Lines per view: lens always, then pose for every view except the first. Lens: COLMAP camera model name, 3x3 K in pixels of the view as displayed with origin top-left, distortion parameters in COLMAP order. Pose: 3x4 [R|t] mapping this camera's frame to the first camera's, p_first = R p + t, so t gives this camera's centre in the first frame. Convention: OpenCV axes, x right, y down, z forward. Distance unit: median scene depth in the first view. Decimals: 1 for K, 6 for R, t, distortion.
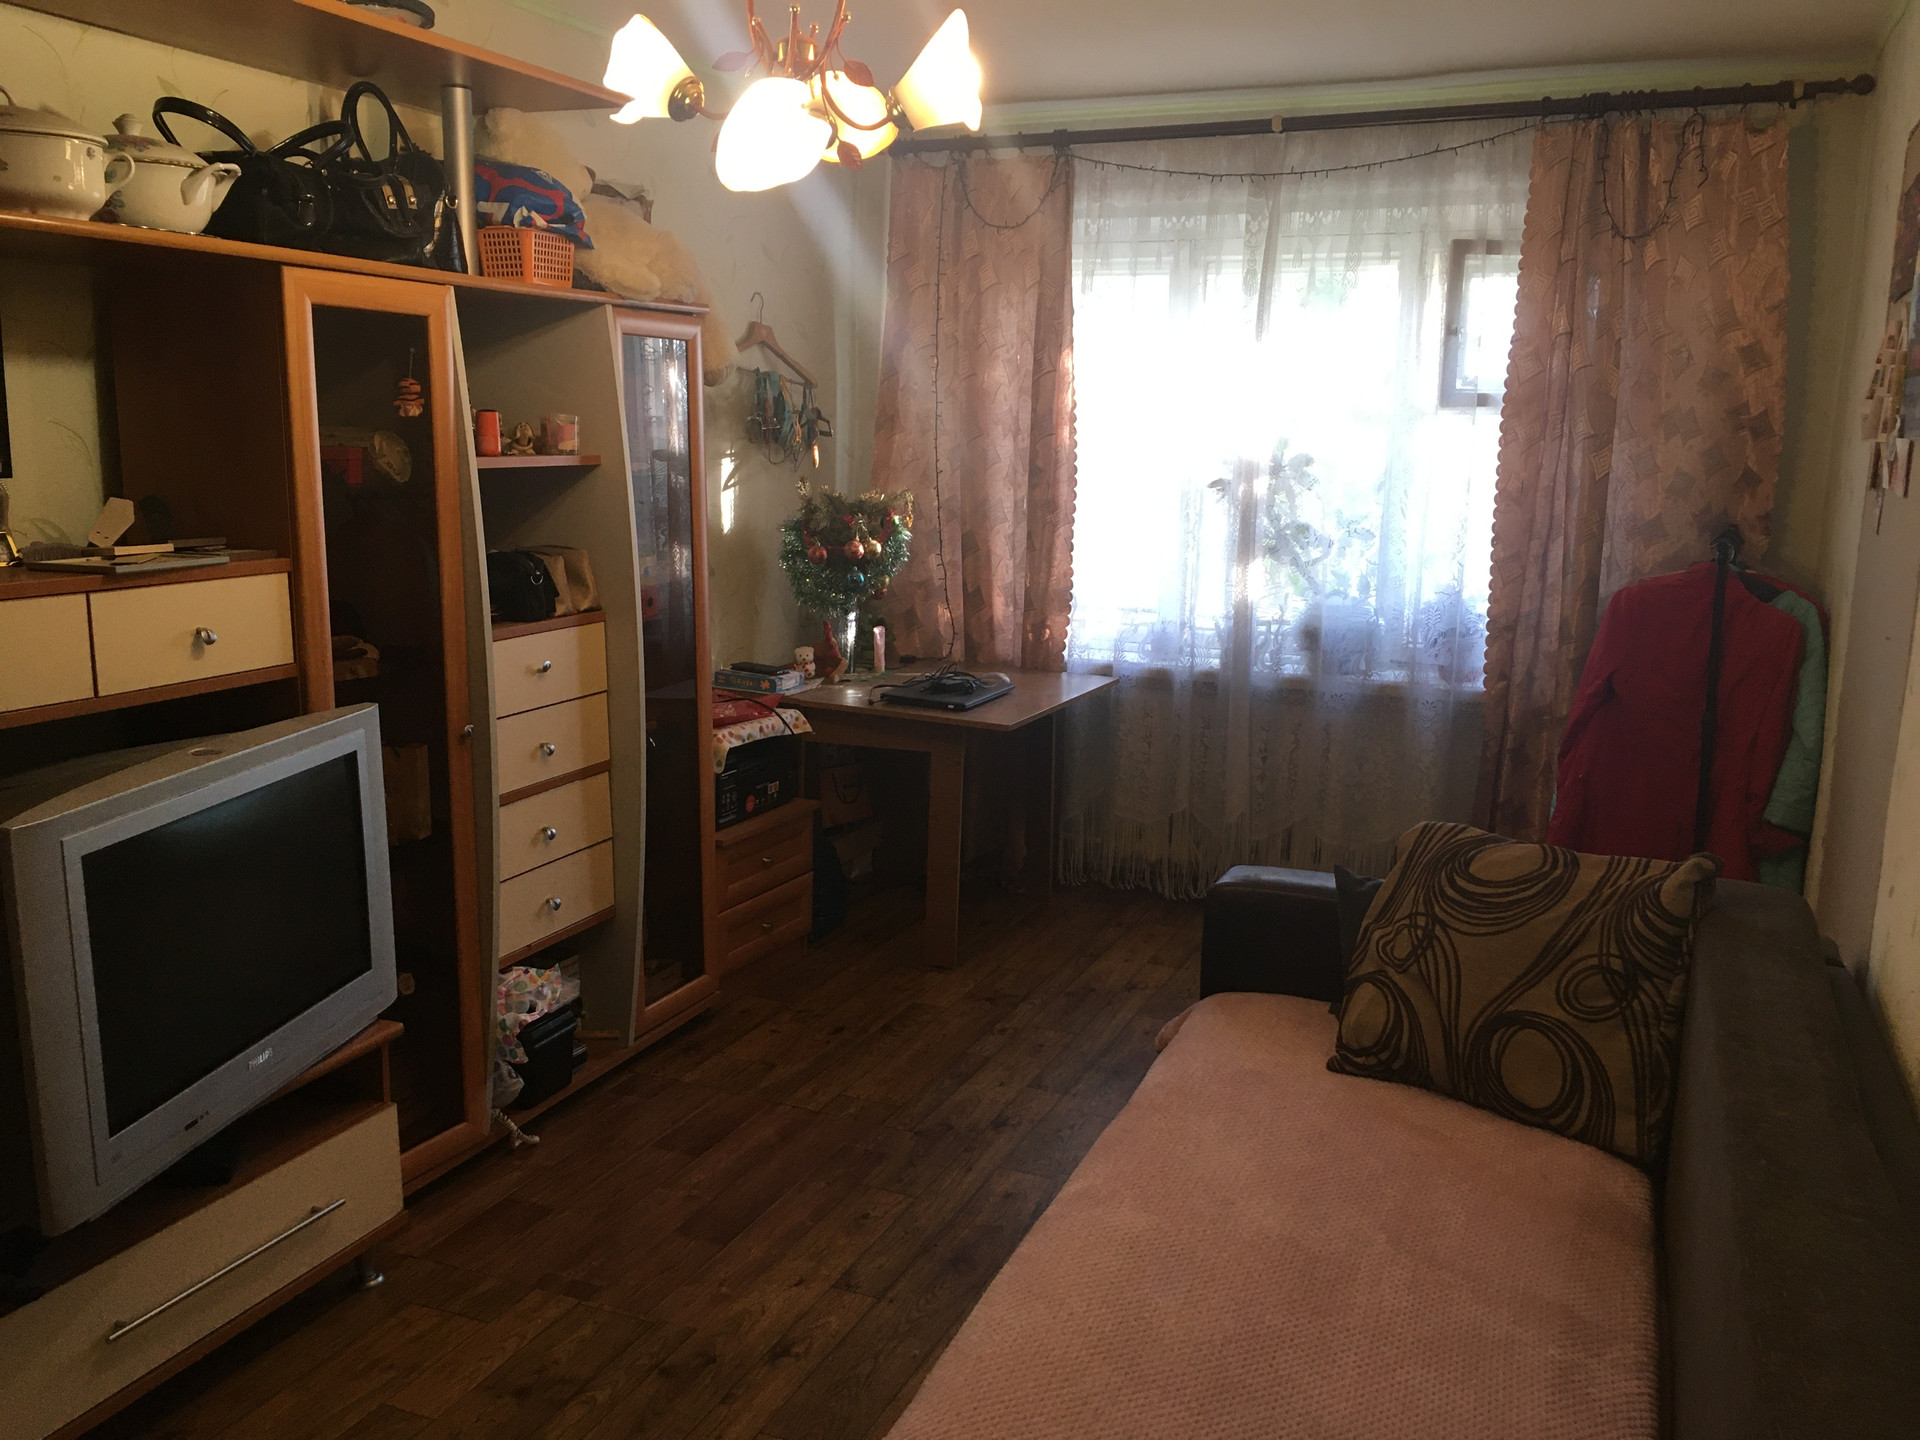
lens RADIAL K [[1620.9, 0, 956.2], [0, 1620.9, 730.4], [0, 0, 1]] dist [0.074872, -0.100178]
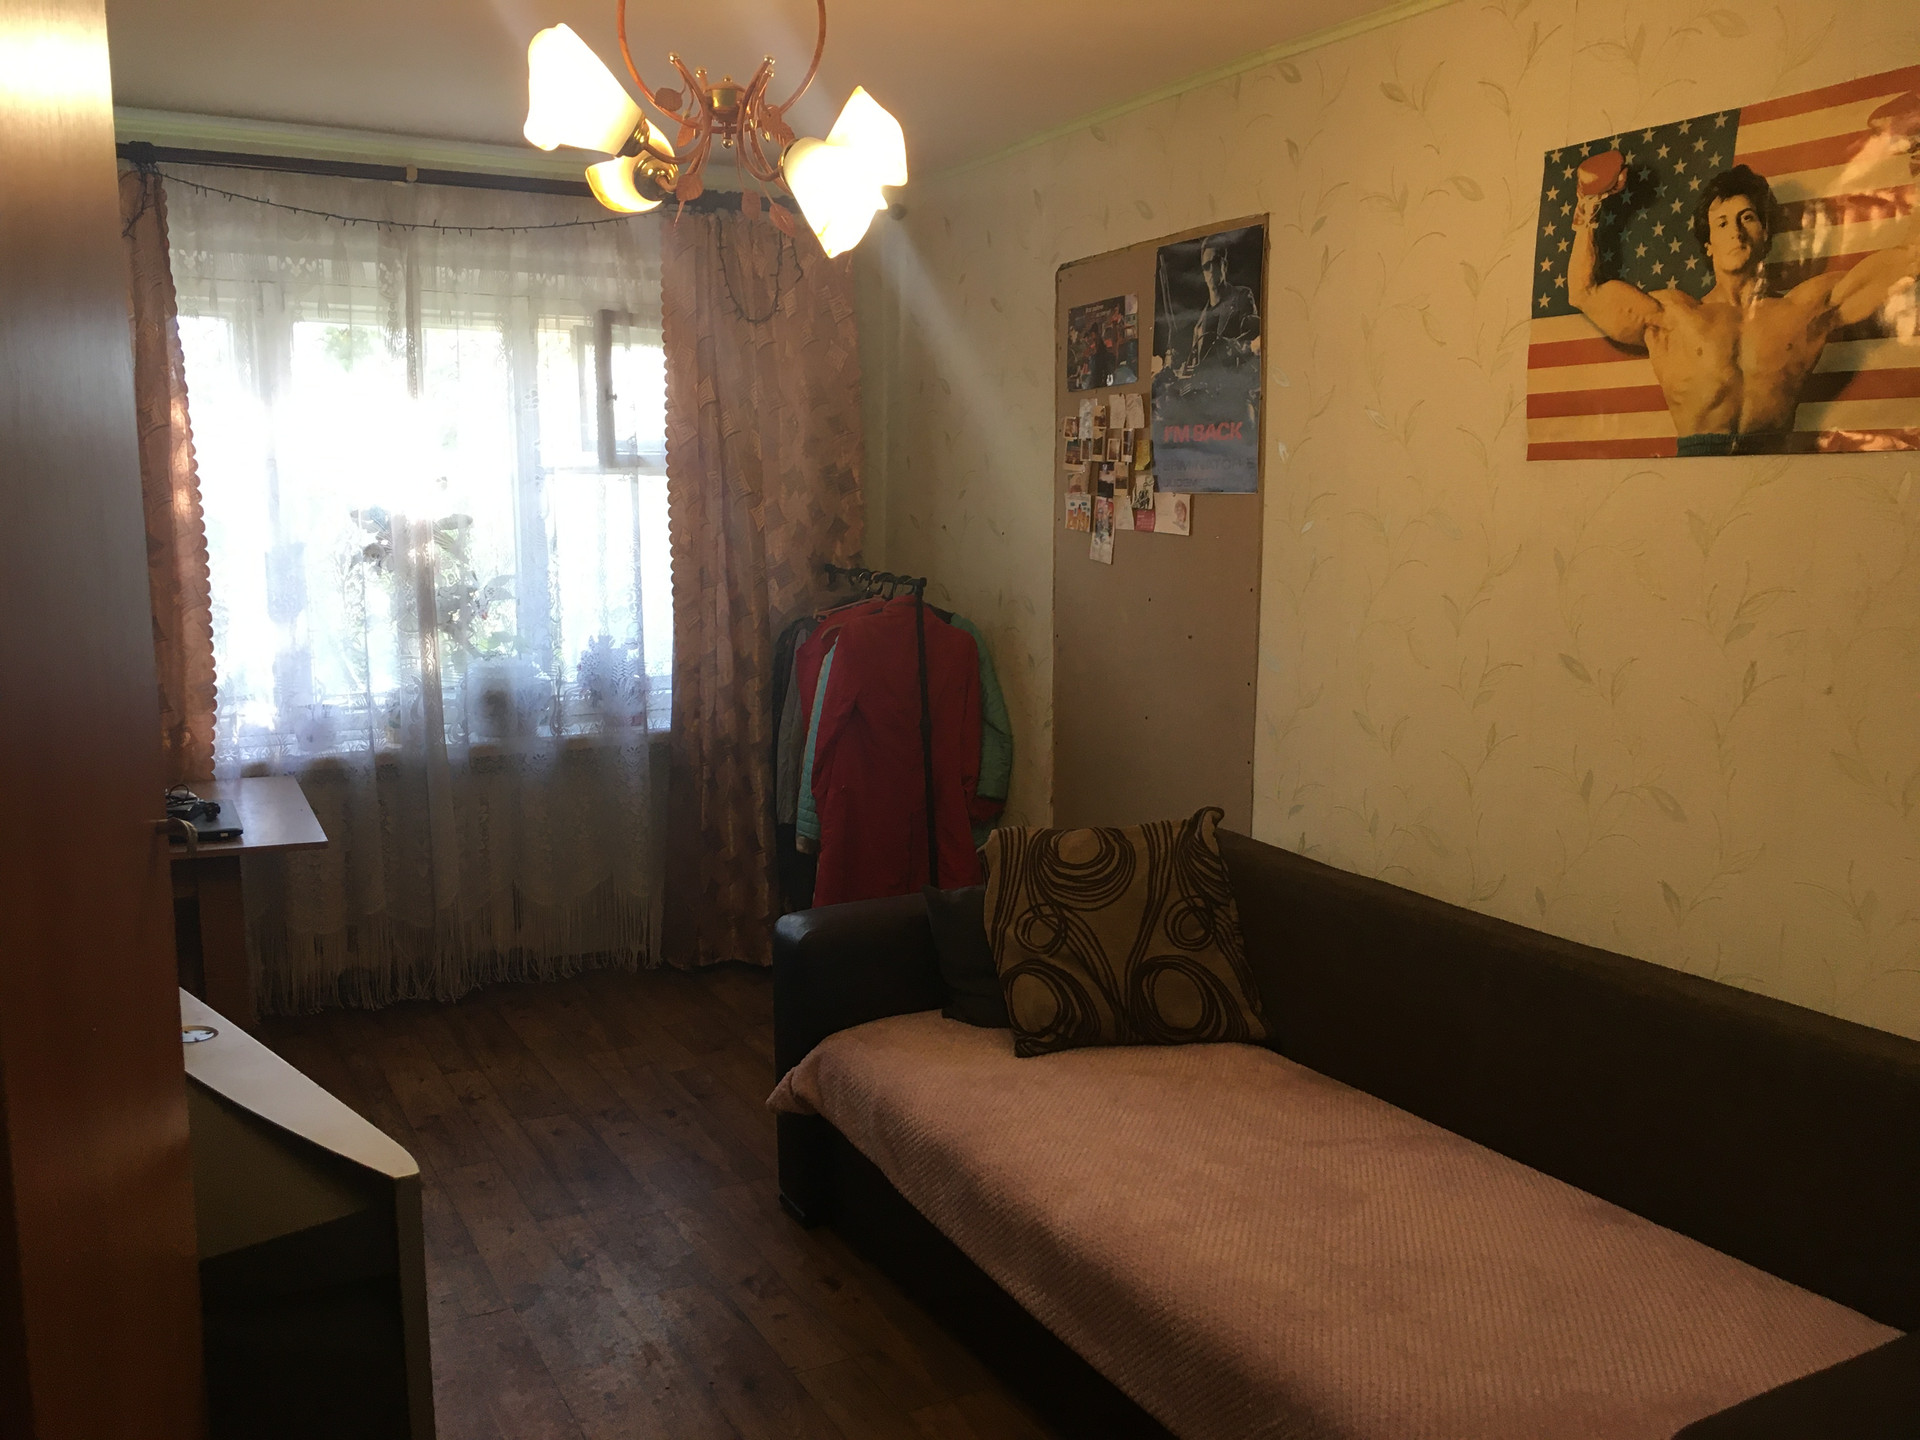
lens RADIAL K [[1620.9, 0, 957.1], [0, 1620.9, 733.0], [0, 0, 1]] dist [0.074872, -0.100178]
pose [[0.623364, -0.137848, 0.769685, -0.395864], [0.156788, 0.986382, 0.049677, -0.047953], [-0.766051, 0.089710, 0.636489, 0.183200]]
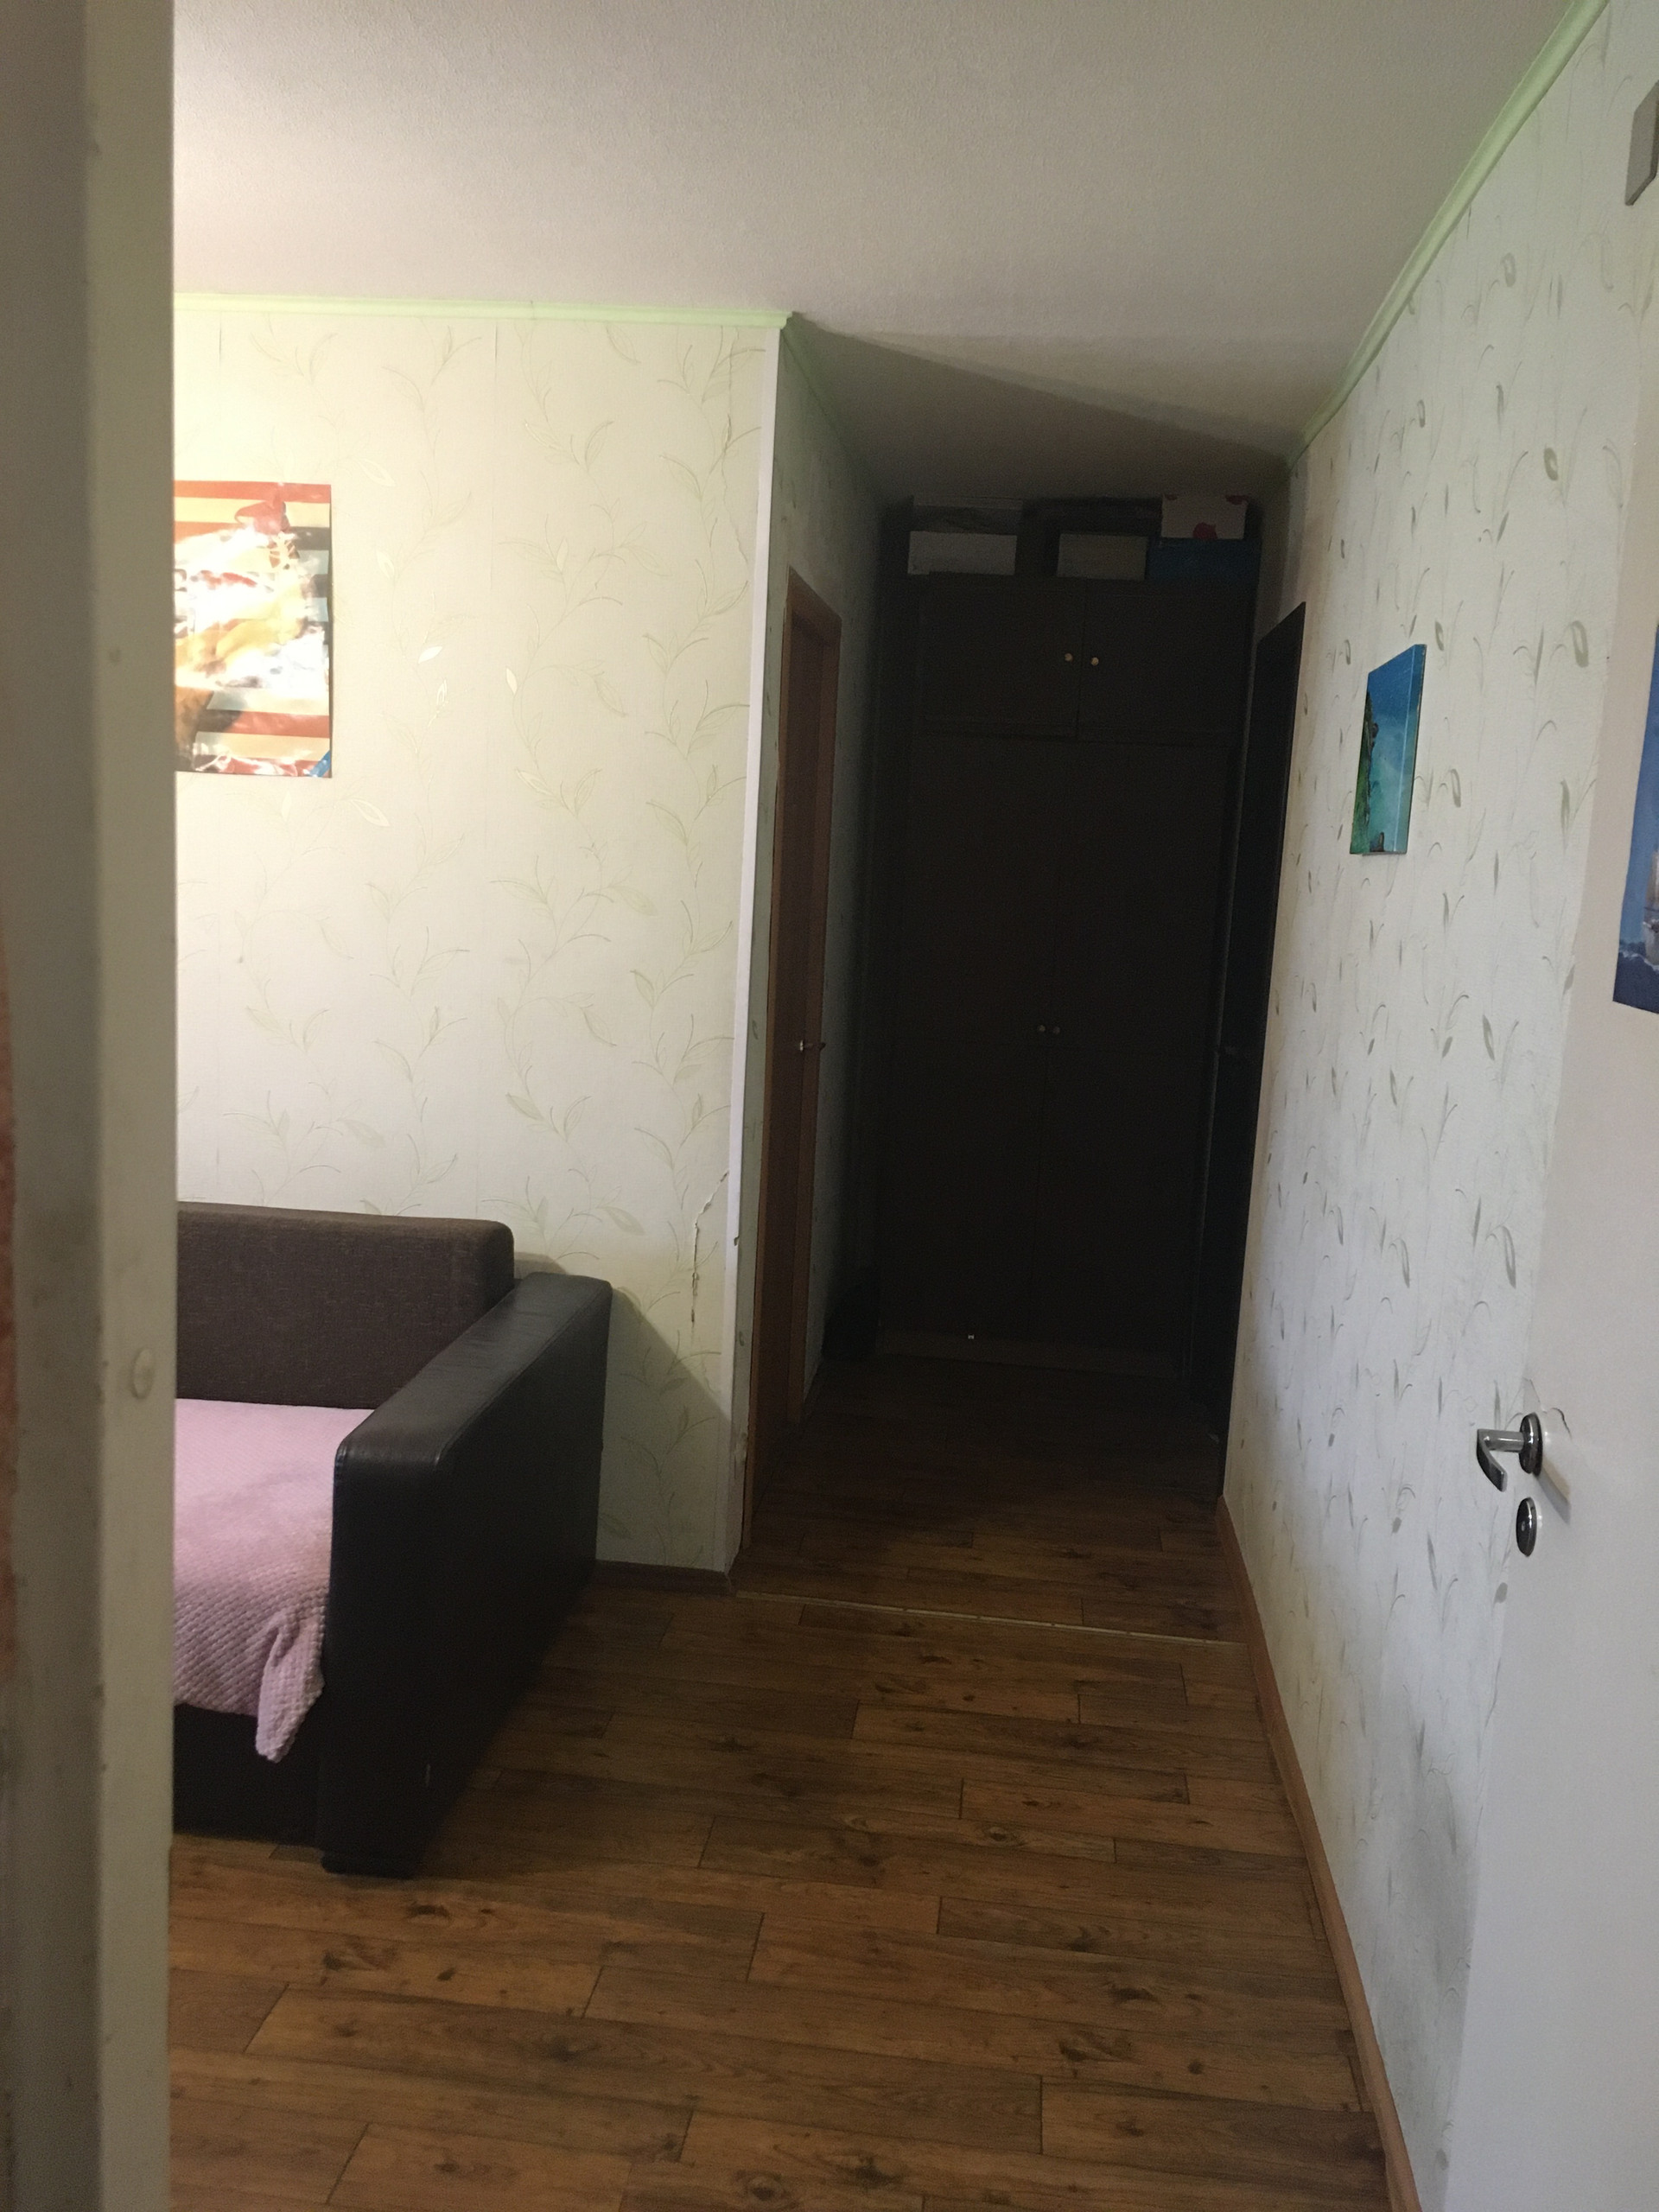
lens RADIAL K [[1867.4, 0, 839.6], [0, 1867.4, 1111.3], [0, 0, 1]] dist [0.074872, -0.100178]
pose [[-0.283527, -0.173261, 0.943182, -0.575201], [0.121917, 0.969049, 0.214662, -0.063068], [-0.951183, 0.175852, -0.253628, 0.256500]]
